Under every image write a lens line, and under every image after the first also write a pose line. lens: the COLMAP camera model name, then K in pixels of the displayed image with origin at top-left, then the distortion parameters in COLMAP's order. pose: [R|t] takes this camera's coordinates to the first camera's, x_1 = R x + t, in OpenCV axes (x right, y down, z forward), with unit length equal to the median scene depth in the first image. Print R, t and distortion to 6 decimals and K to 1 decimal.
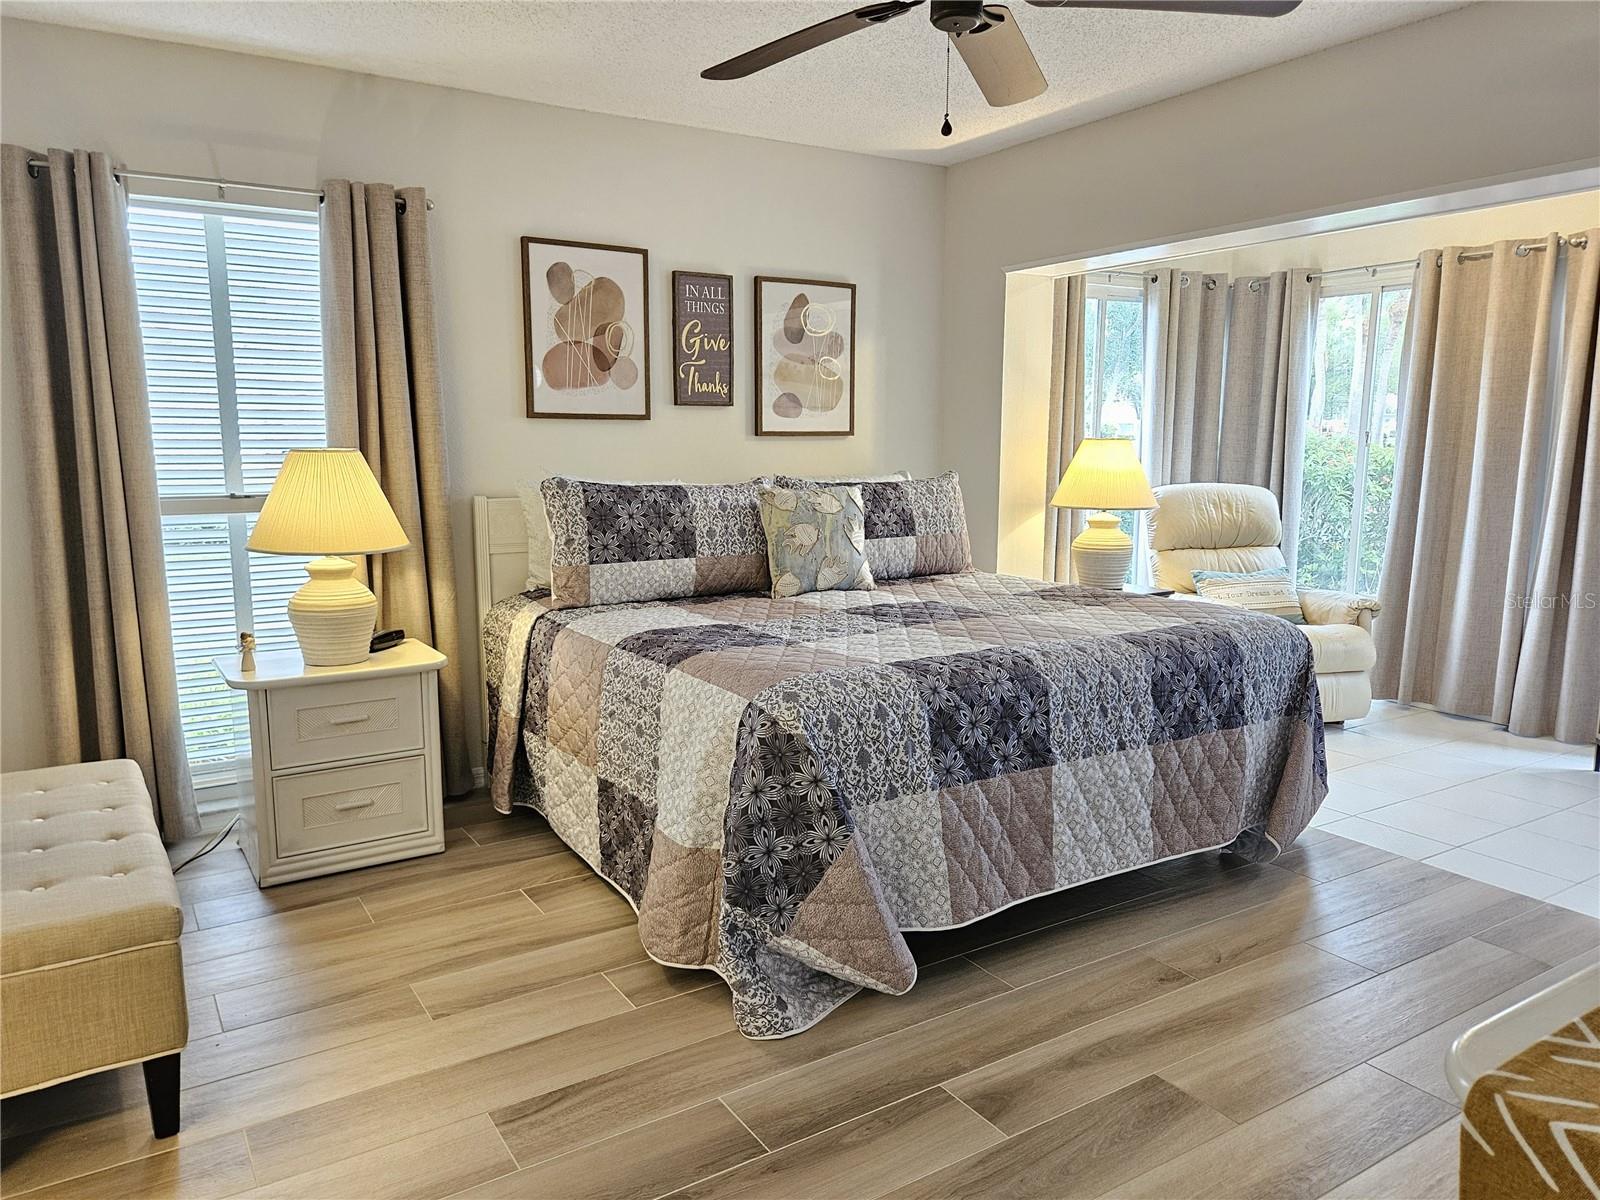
lens RADIAL K [[1108.4, 0, 792.5], [0, 1108.4, 607.5], [0, 0, 1]] dist [0.068651, -0.062704]
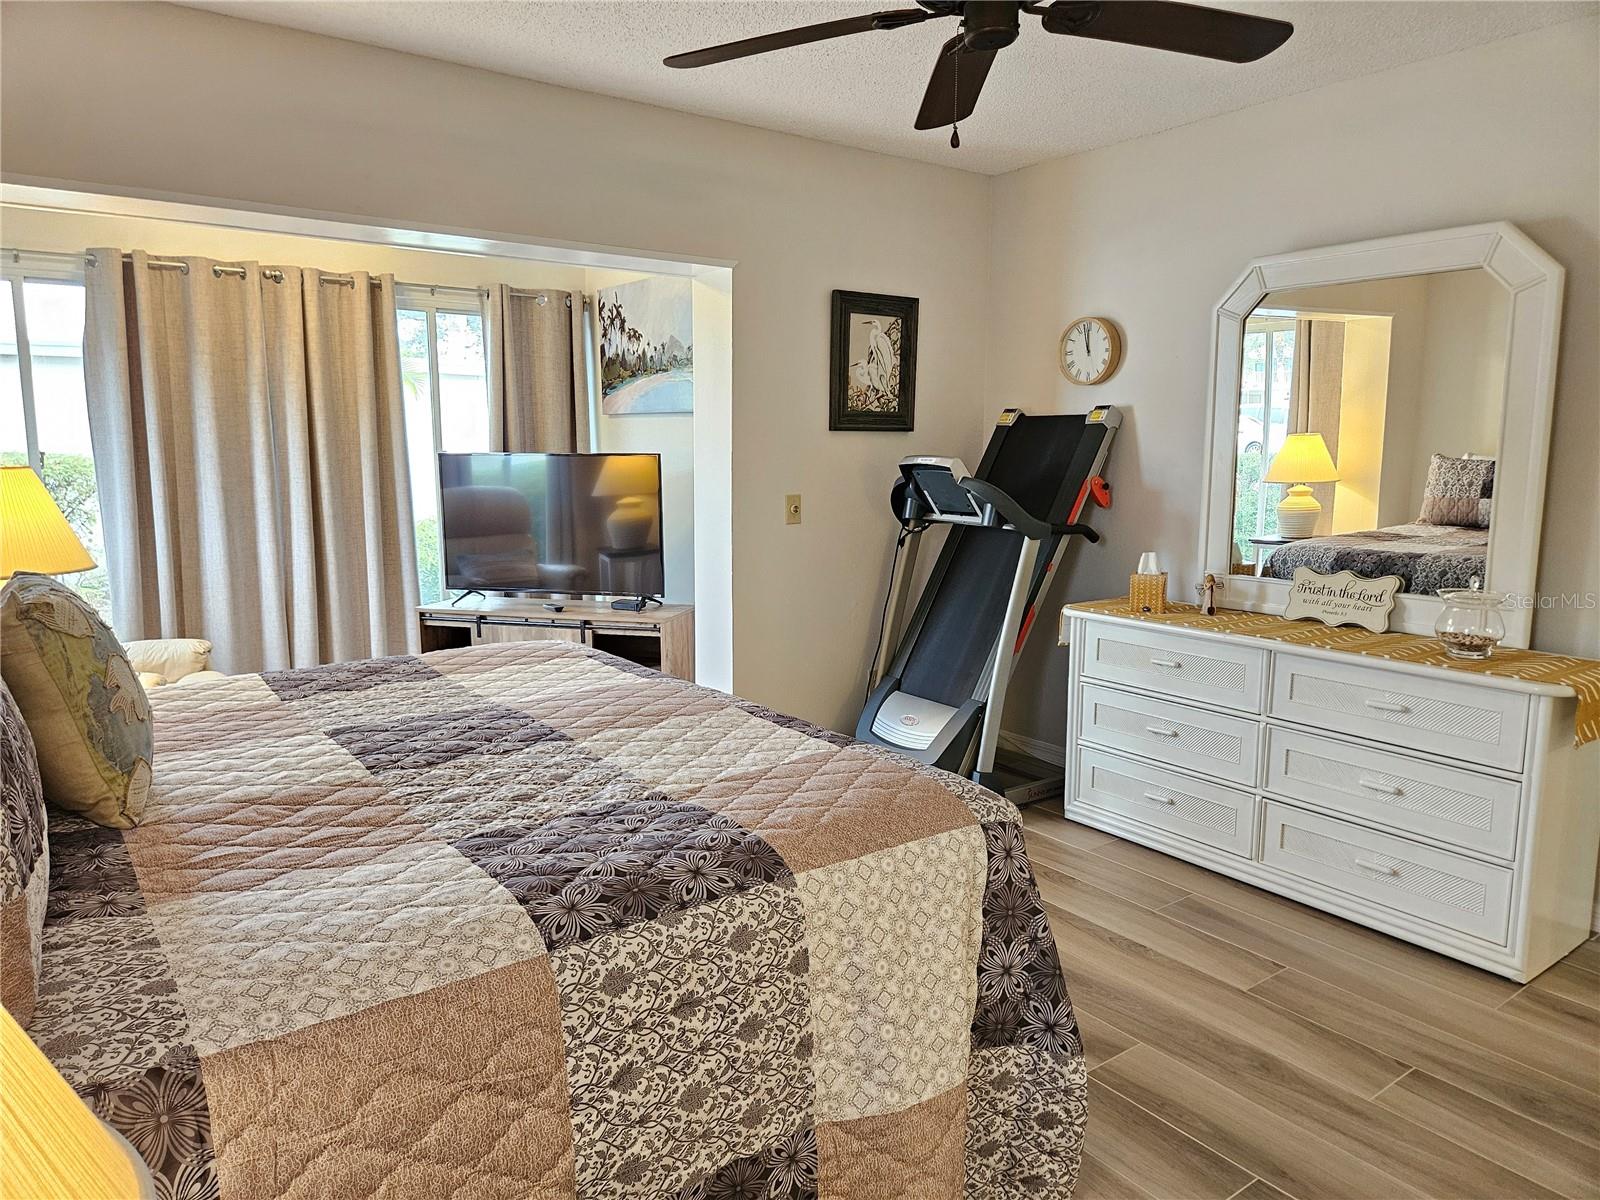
lens RADIAL K [[1063.9, 0, 800.0], [0, 1063.9, 600.0], [0, 0, 1]] dist [0.070398, -0.062361]
pose [[-0.067635, -0.146451, 0.986903, -0.487725], [0.156062, 0.975439, 0.155445, -0.132010], [-0.985429, 0.164532, -0.043119, 0.756913]]
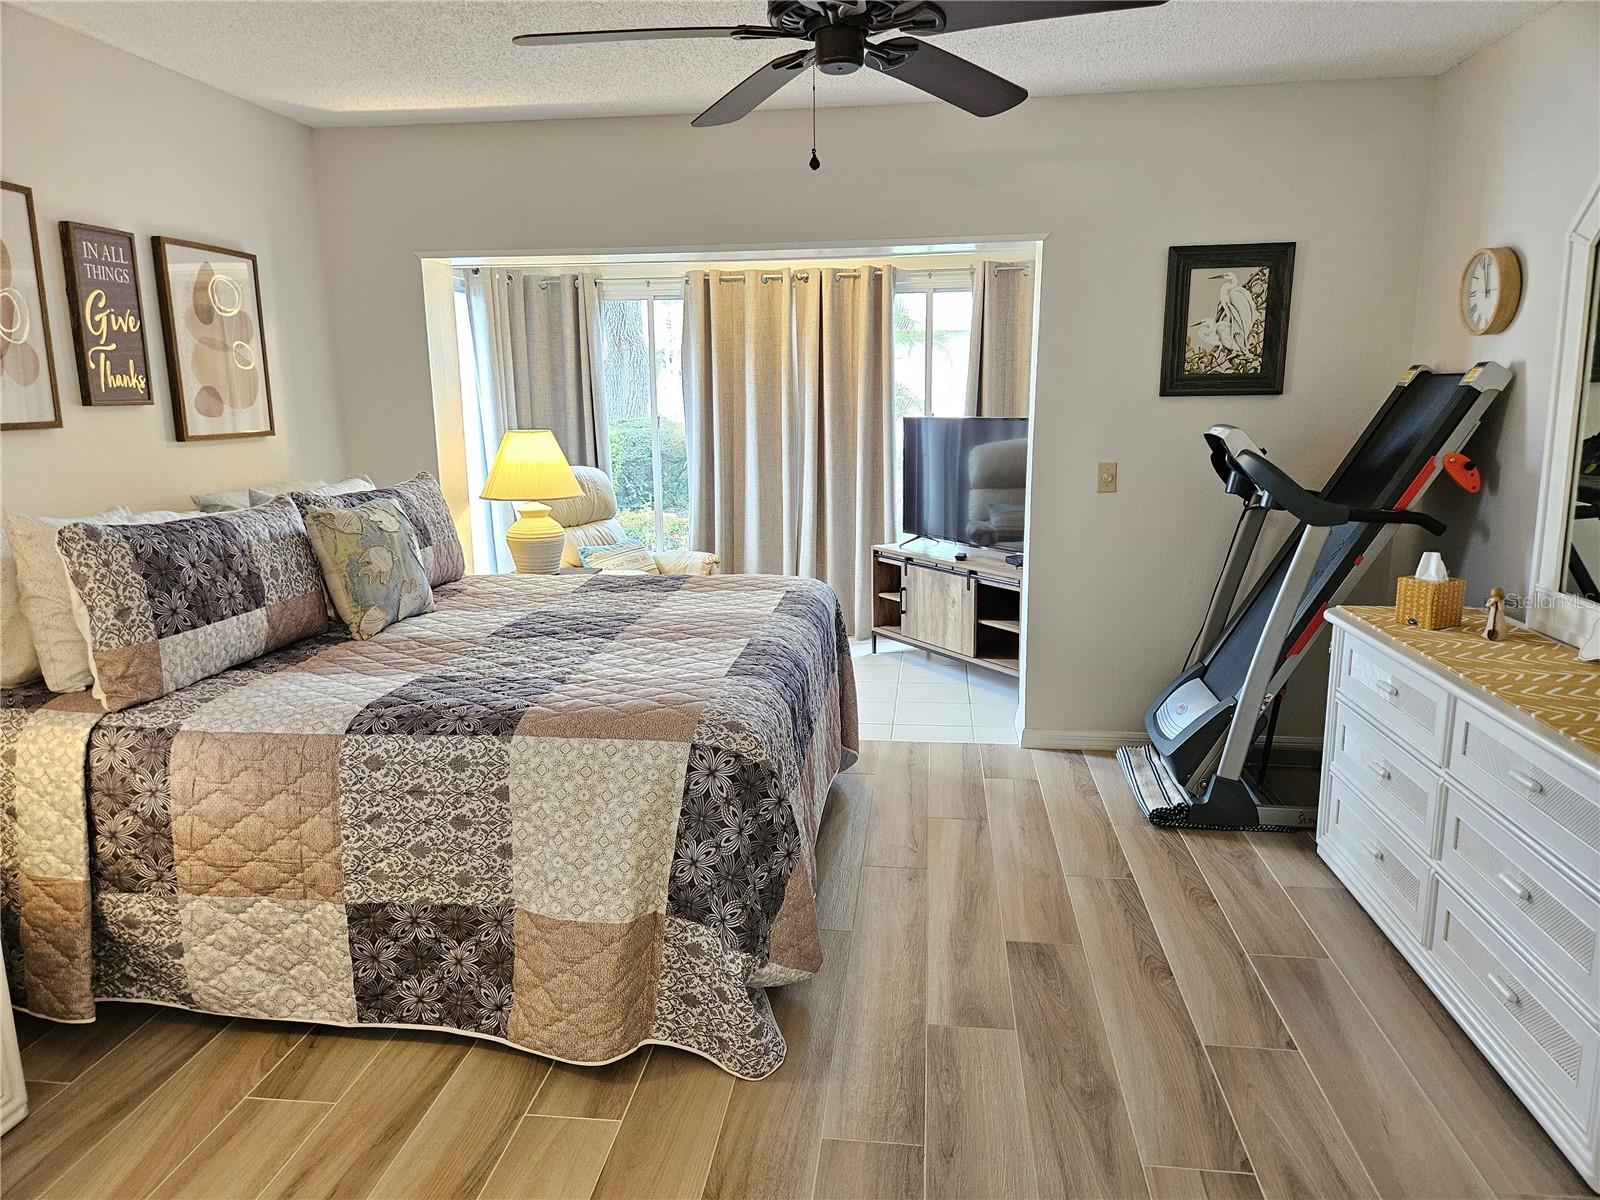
lens RADIAL K [[1063.9, 0, 800.0], [0, 1063.9, 600.0], [0, 0, 1]] dist [0.070398, -0.062361]
pose [[0.638334, -0.155535, 0.753882, -0.430776], [0.132947, 0.986932, 0.091047, -0.070520], [-0.758192, 0.042108, 0.650670, 0.225929]]
